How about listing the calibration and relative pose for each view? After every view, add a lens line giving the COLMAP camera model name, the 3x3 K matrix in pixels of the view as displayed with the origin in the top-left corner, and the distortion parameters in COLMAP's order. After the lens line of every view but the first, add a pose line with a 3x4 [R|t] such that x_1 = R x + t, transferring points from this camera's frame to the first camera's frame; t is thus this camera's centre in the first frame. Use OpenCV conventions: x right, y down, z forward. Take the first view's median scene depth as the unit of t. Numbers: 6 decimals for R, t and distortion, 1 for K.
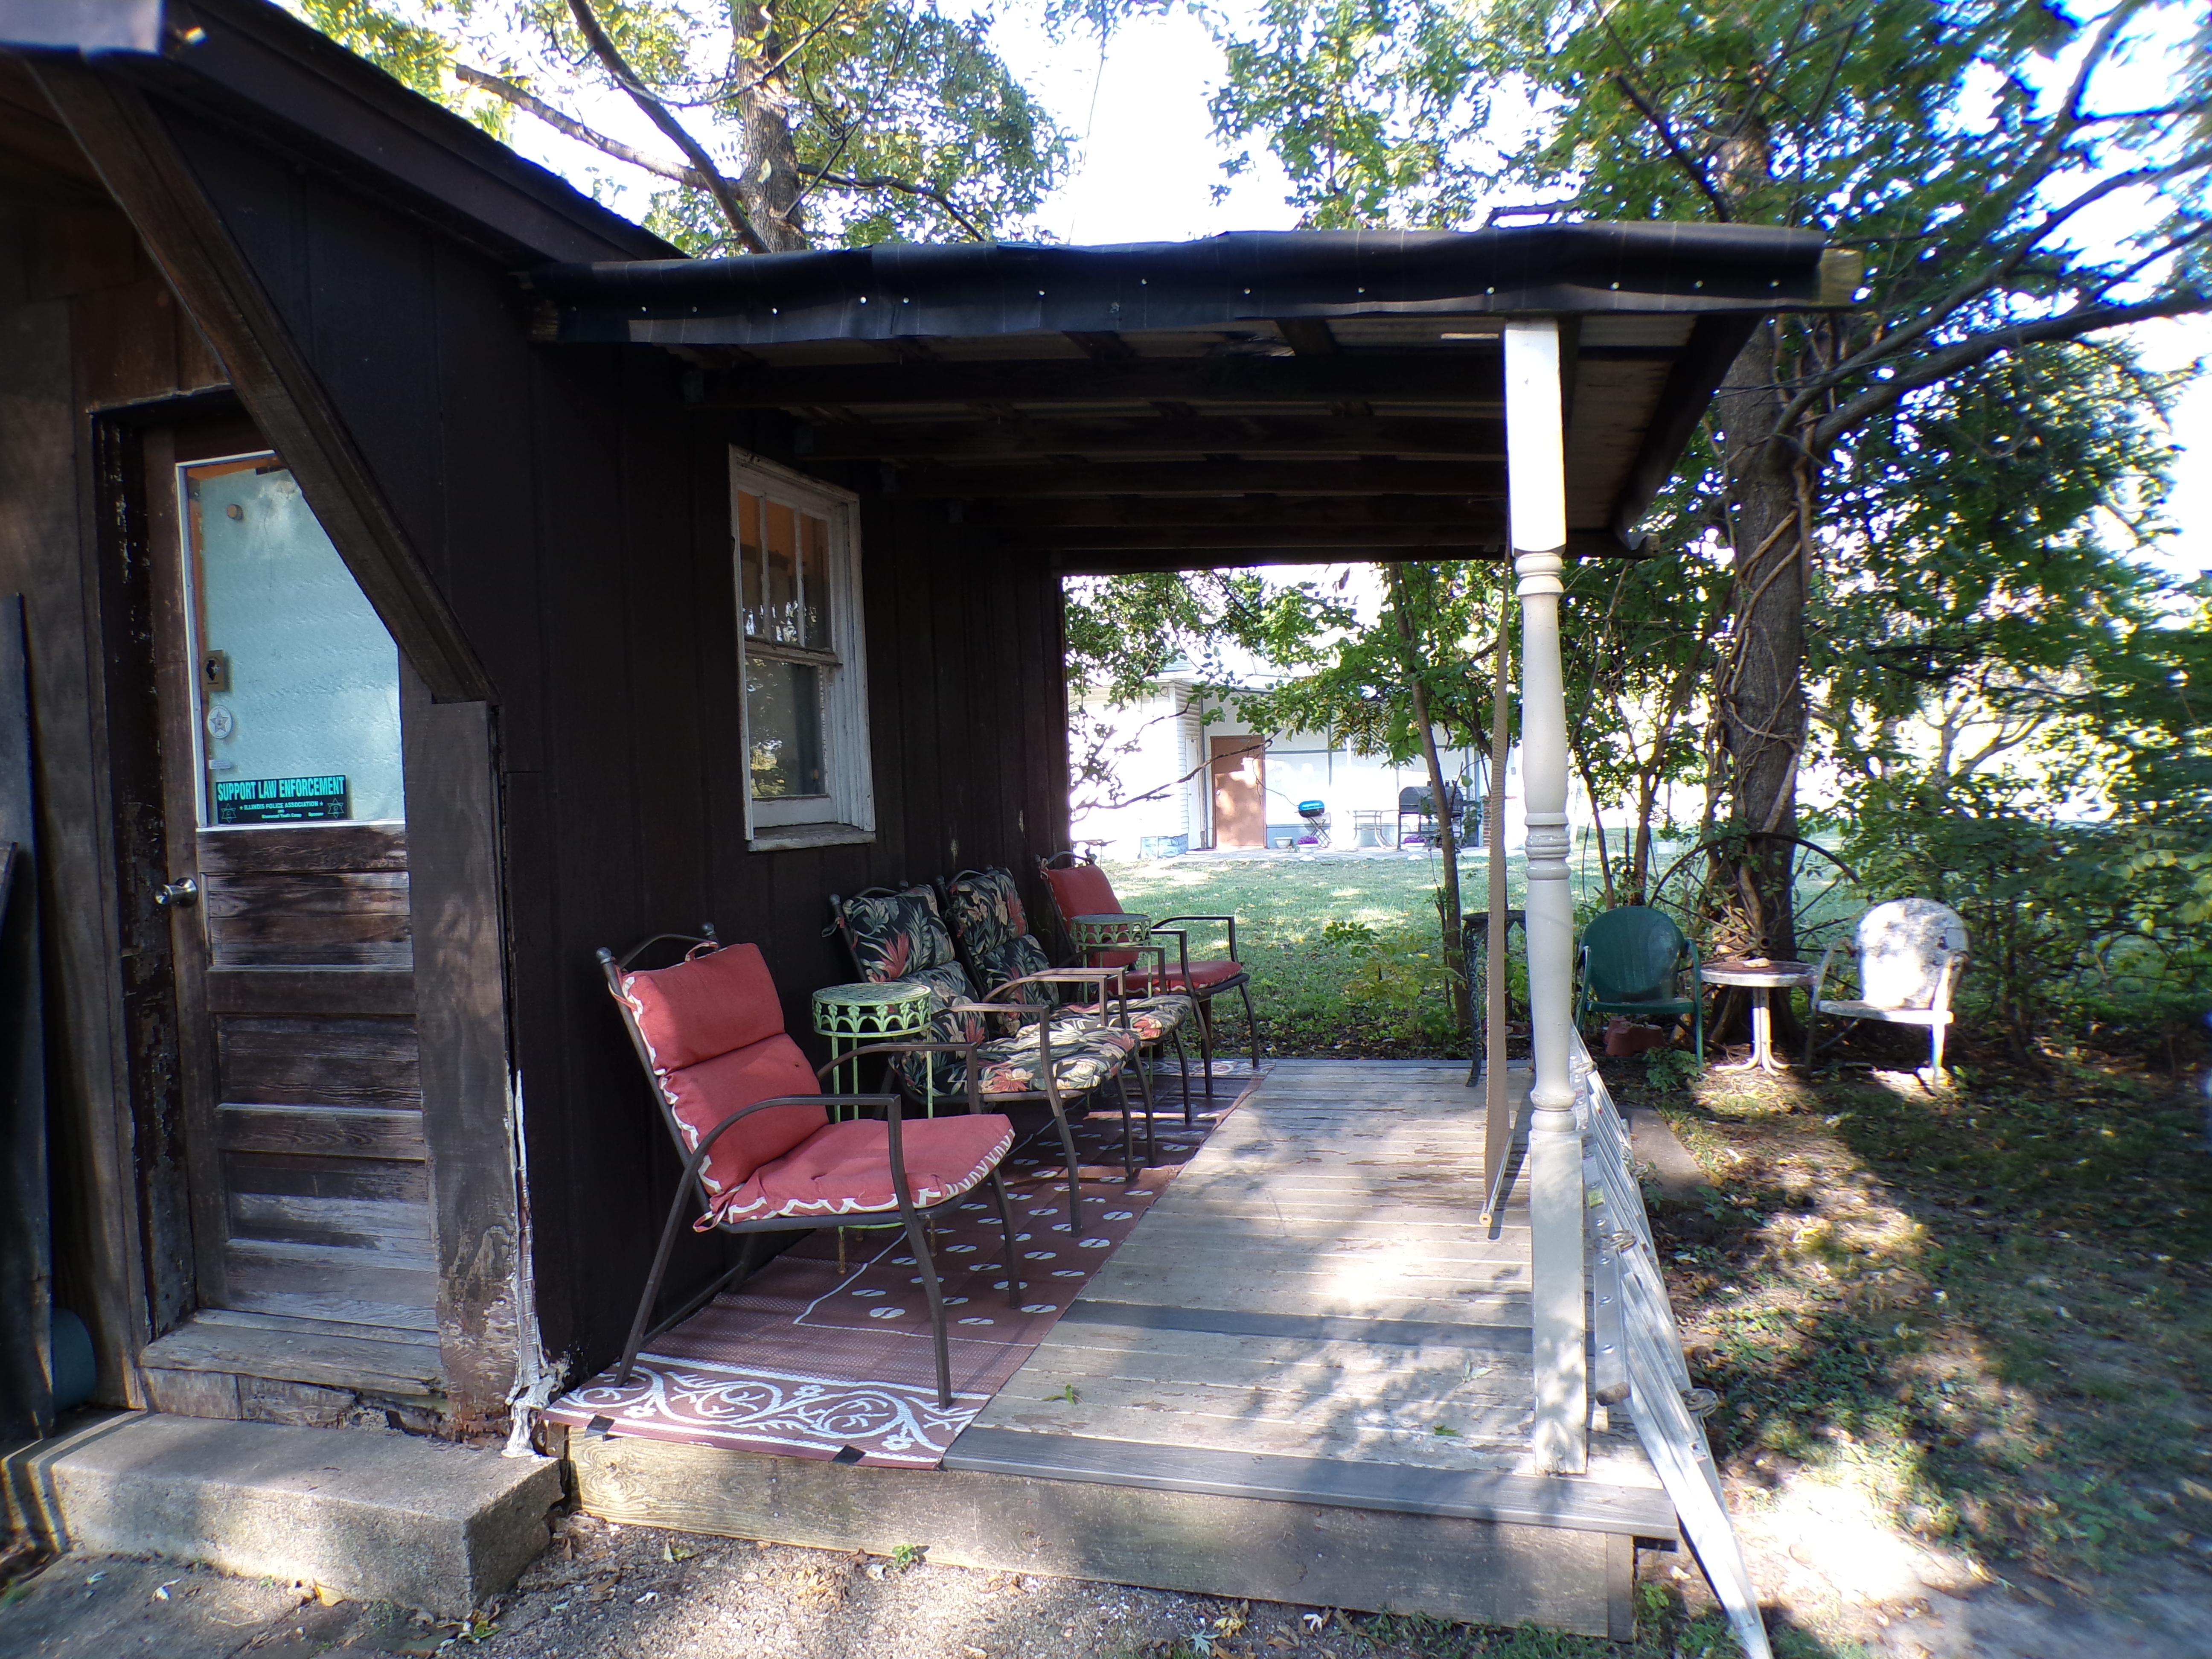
lens RADIAL K [[1514.7, 0, 1074.3], [0, 1514.7, 838.9], [0, 0, 1]] dist [-0.055370, 0.030092]
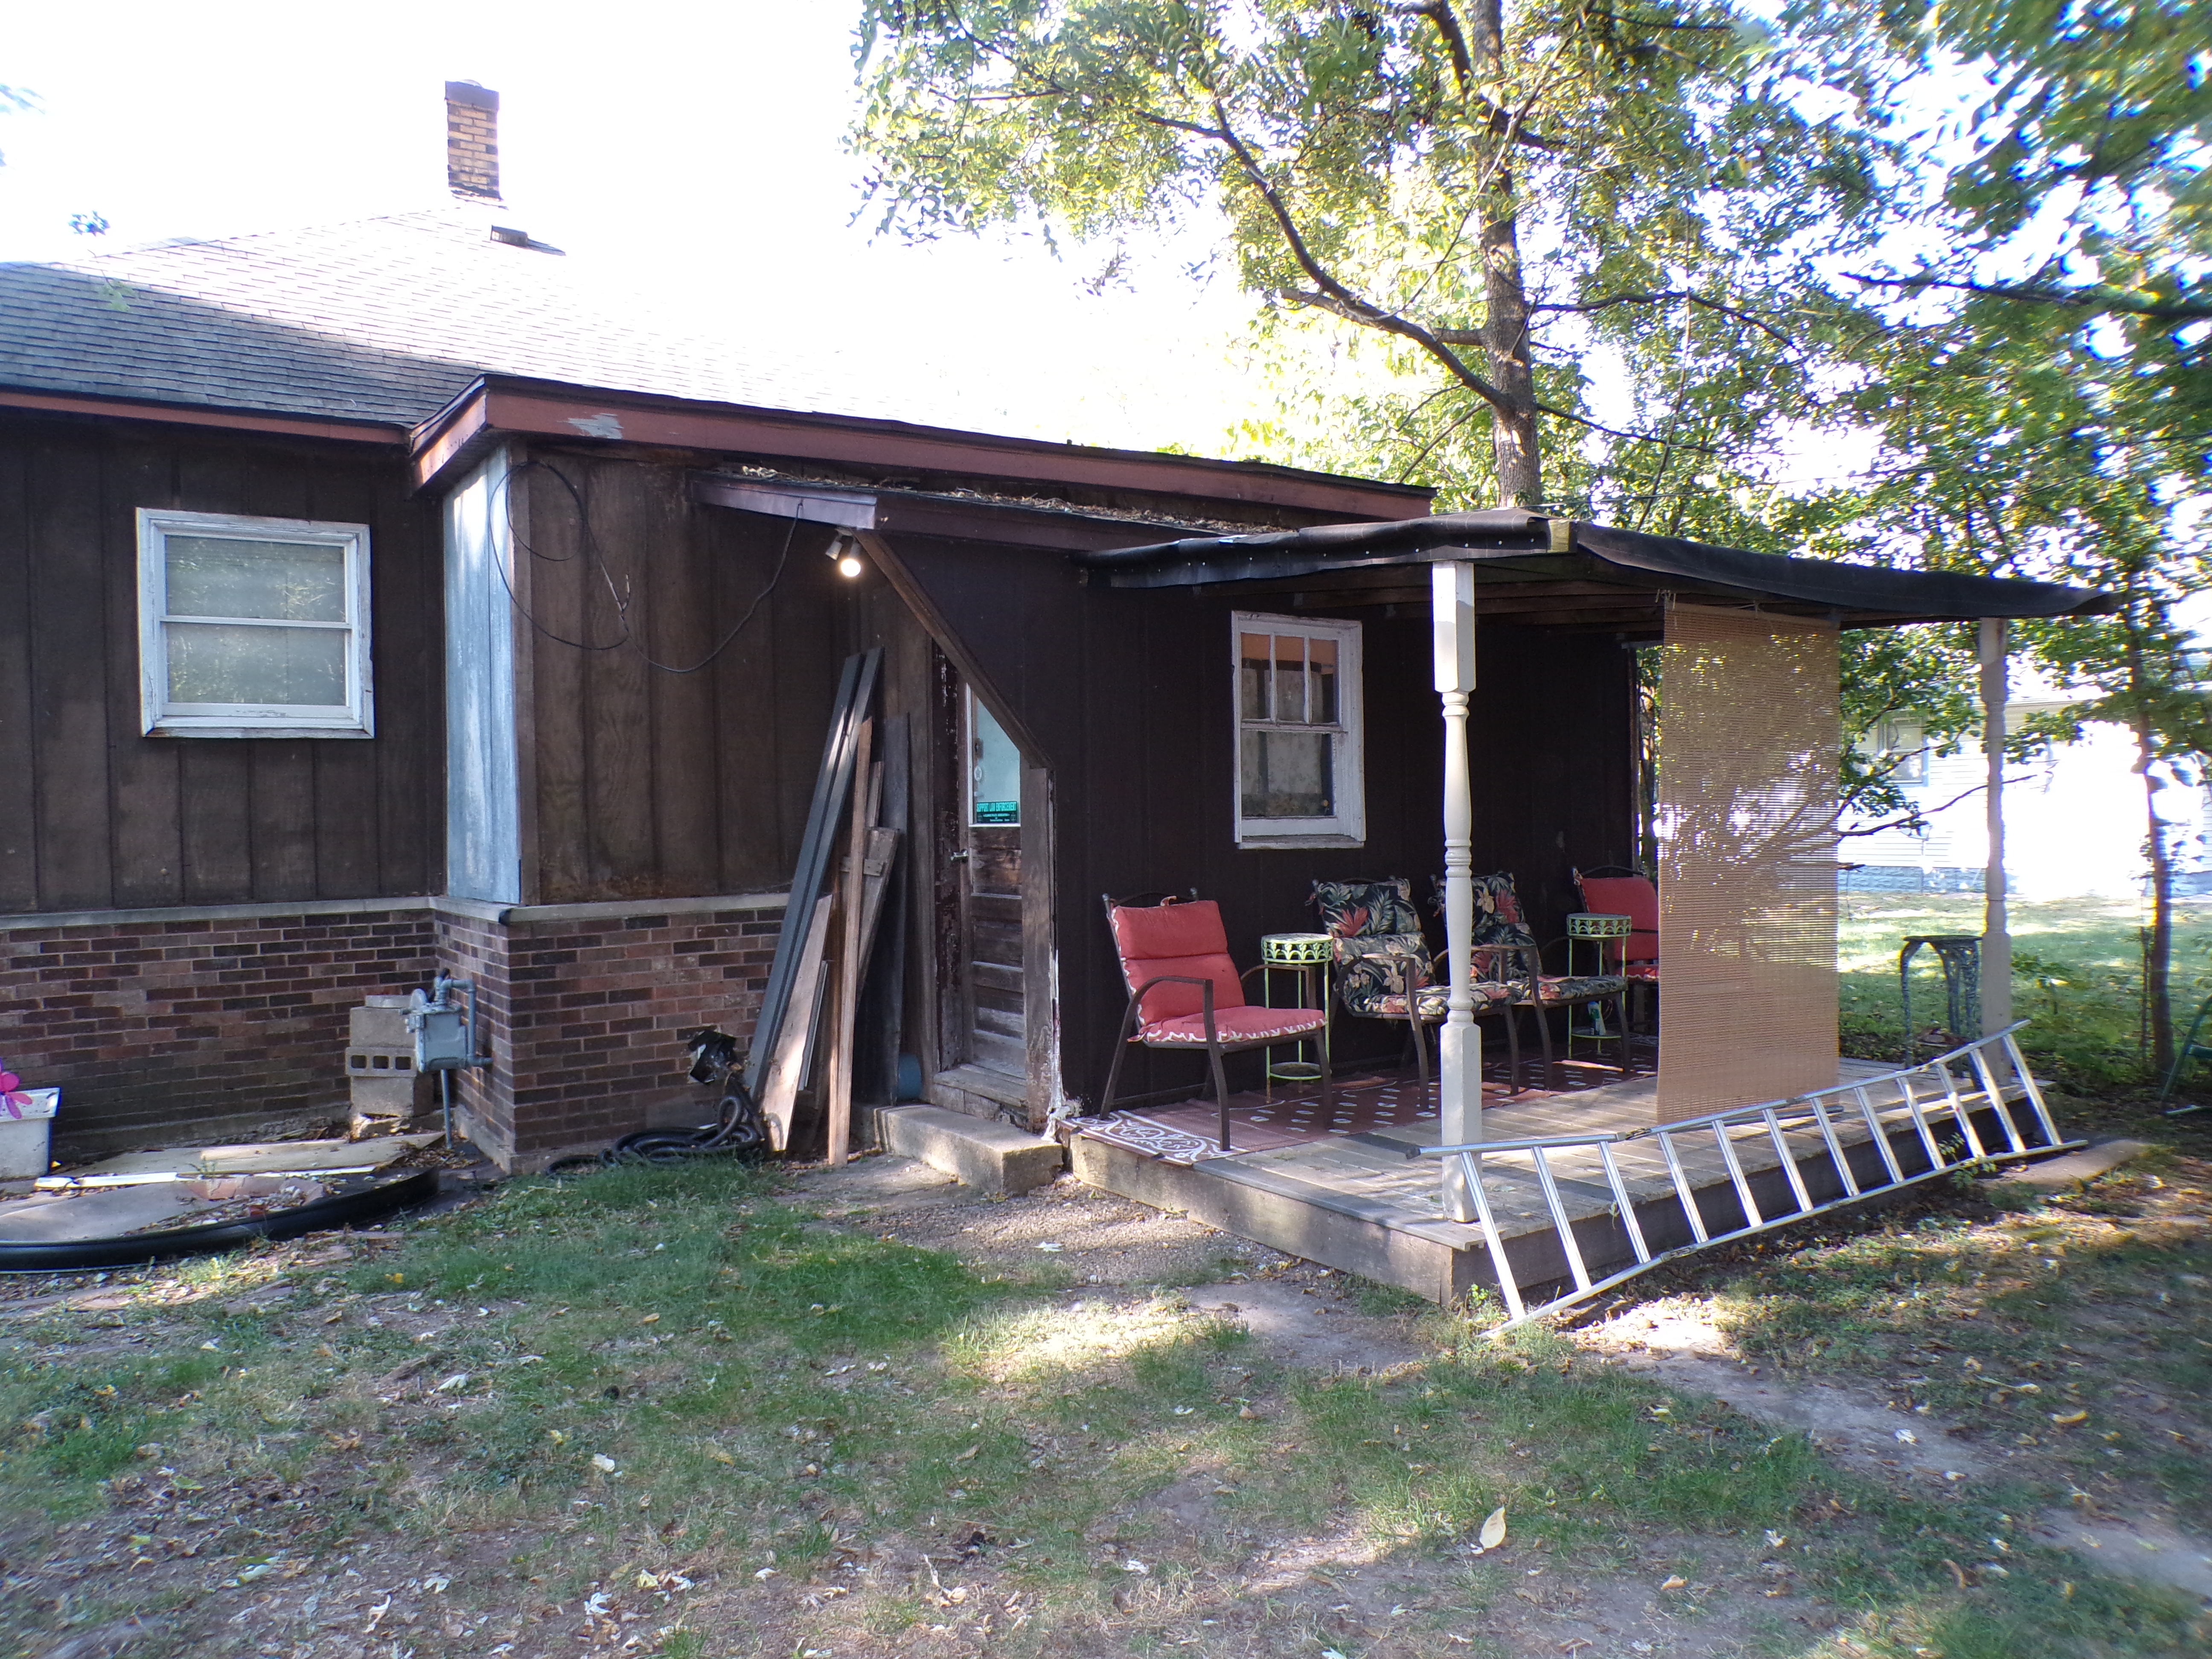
lens RADIAL K [[1514.7, 0, 1074.3], [0, 1514.7, 838.9], [0, 0, 1]] dist [-0.055370, 0.030092]
pose [[0.768621, 0.040317, -0.638433, 0.865051], [-0.041242, 0.999059, 0.013439, -0.022684], [0.638374, 0.016001, 0.769560, -0.513096]]
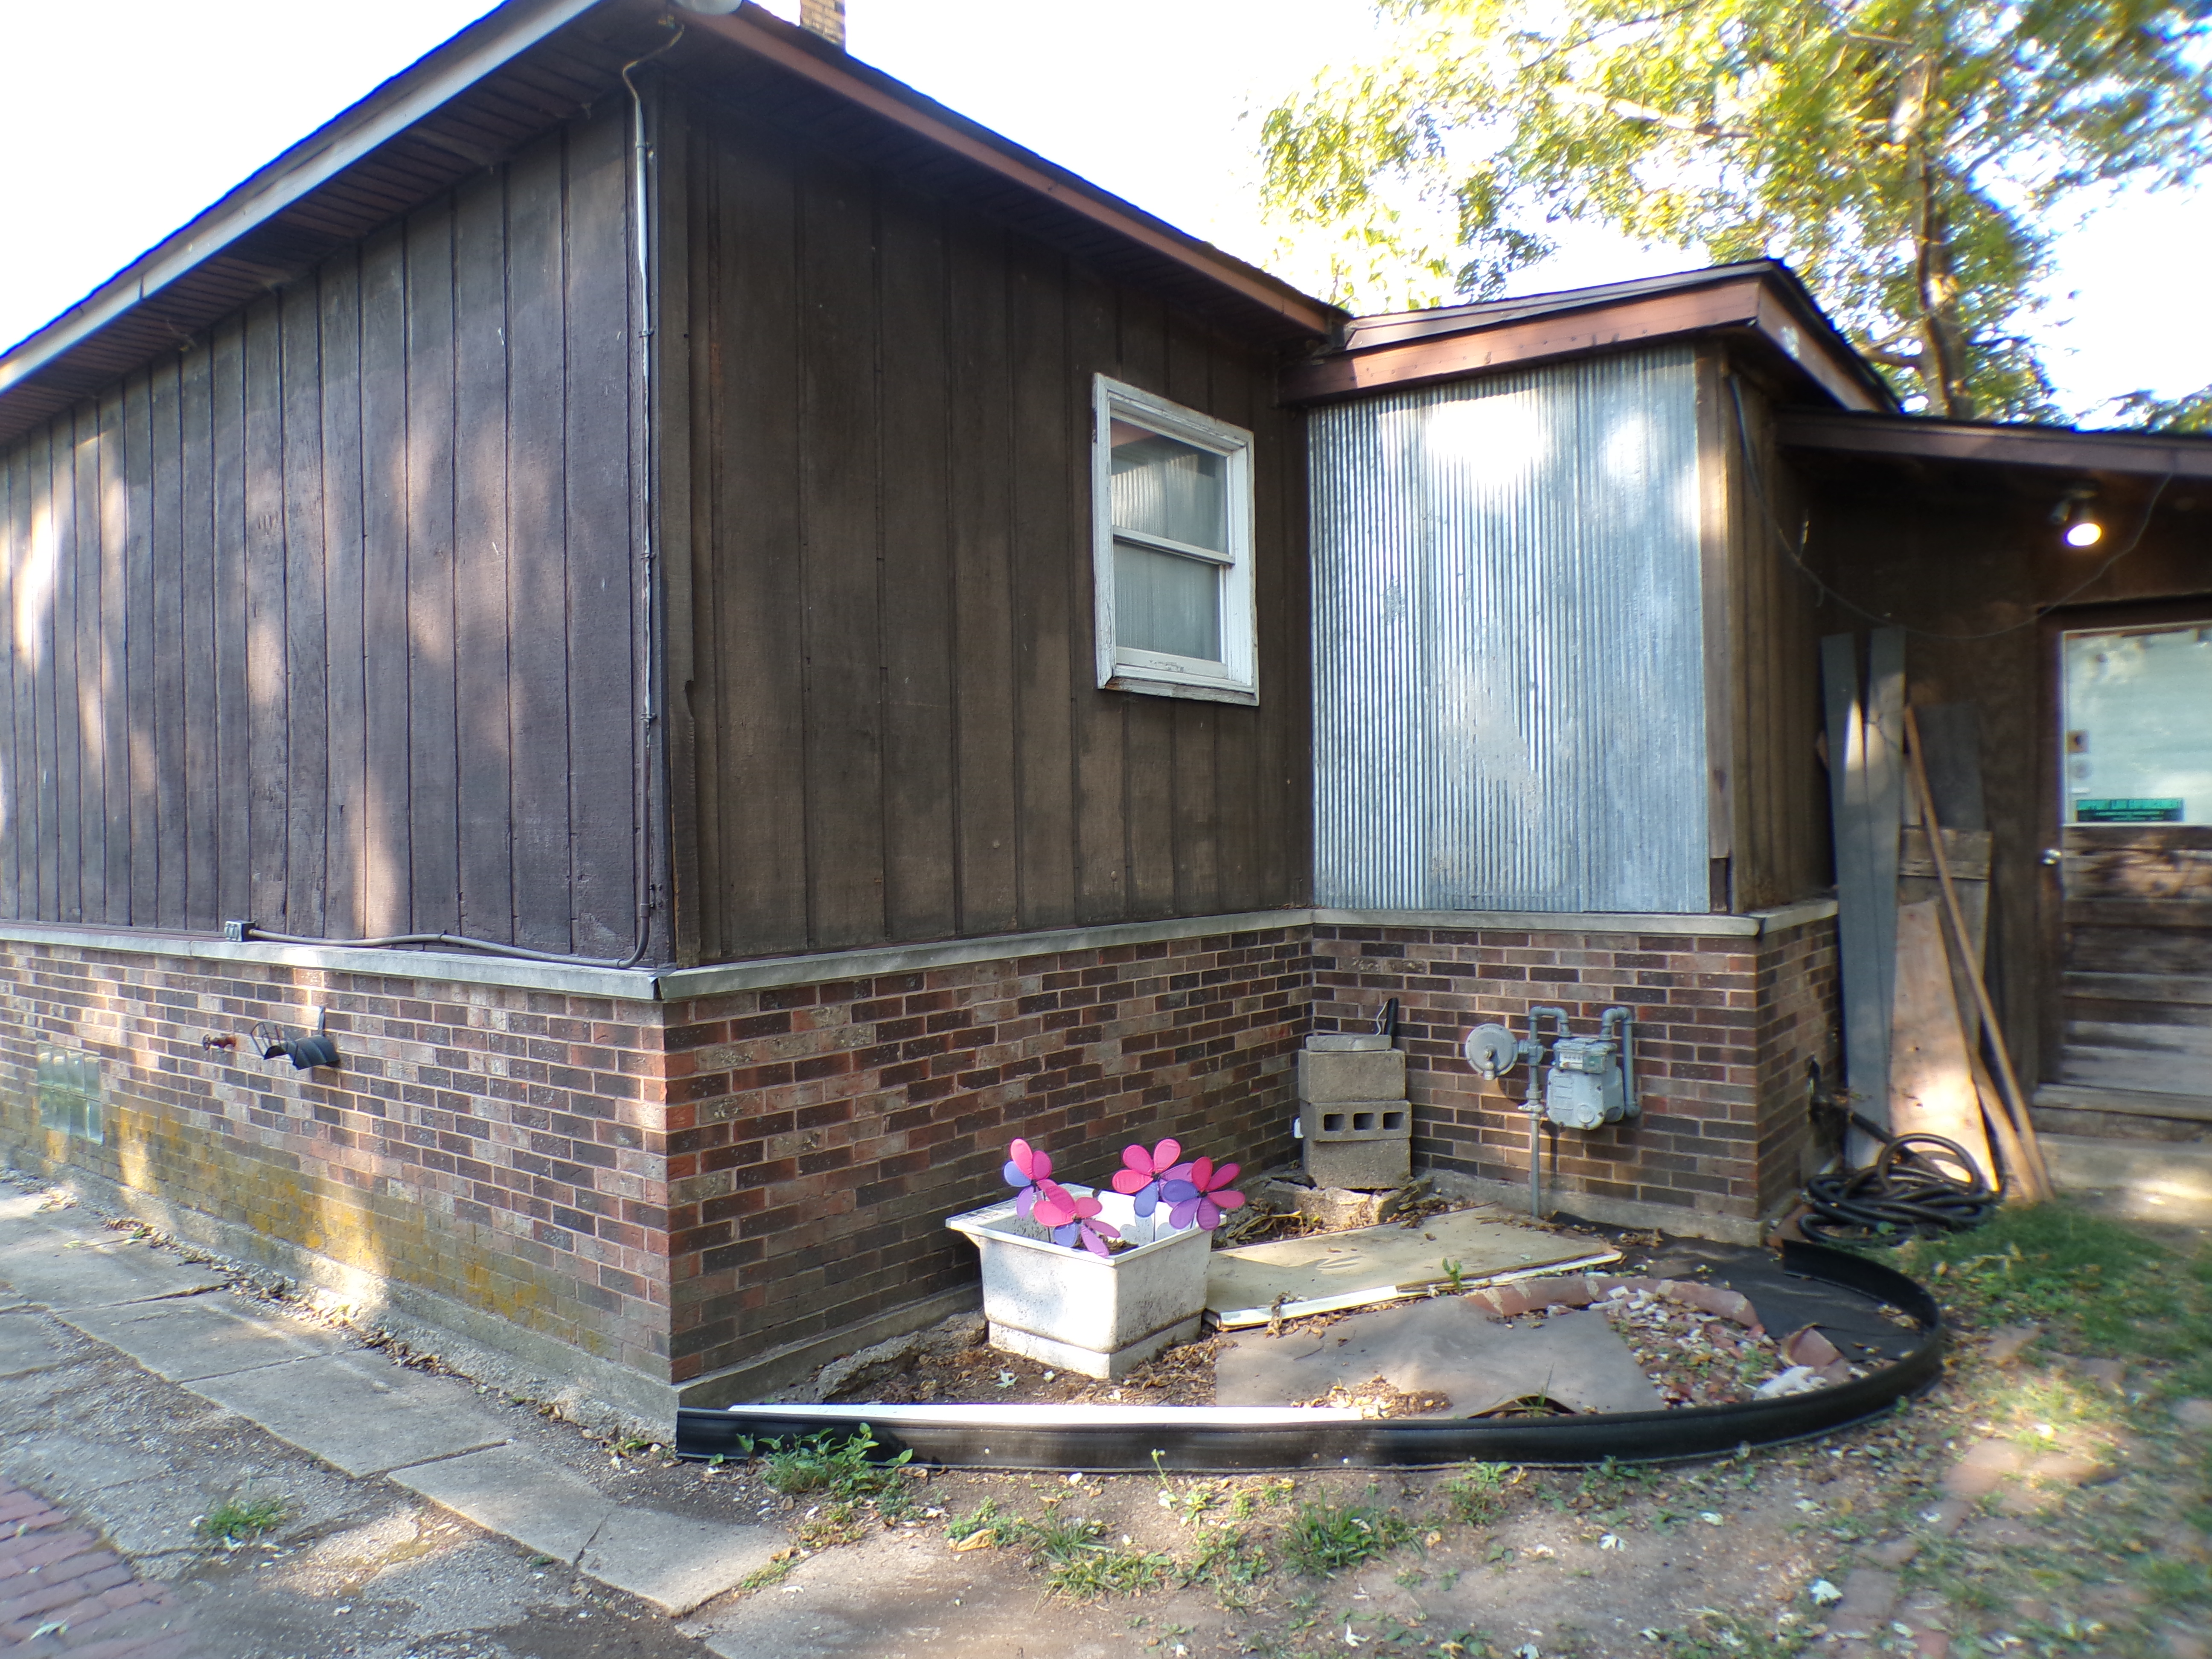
lens RADIAL K [[1514.7, 0, 1074.3], [0, 1514.7, 838.9], [0, 0, 1]] dist [-0.055370, 0.030092]
pose [[0.929203, 0.037000, -0.367712, -1.082312], [-0.047296, 0.998700, -0.019025, 0.109398], [0.366530, 0.035069, 0.929745, -1.228730]]
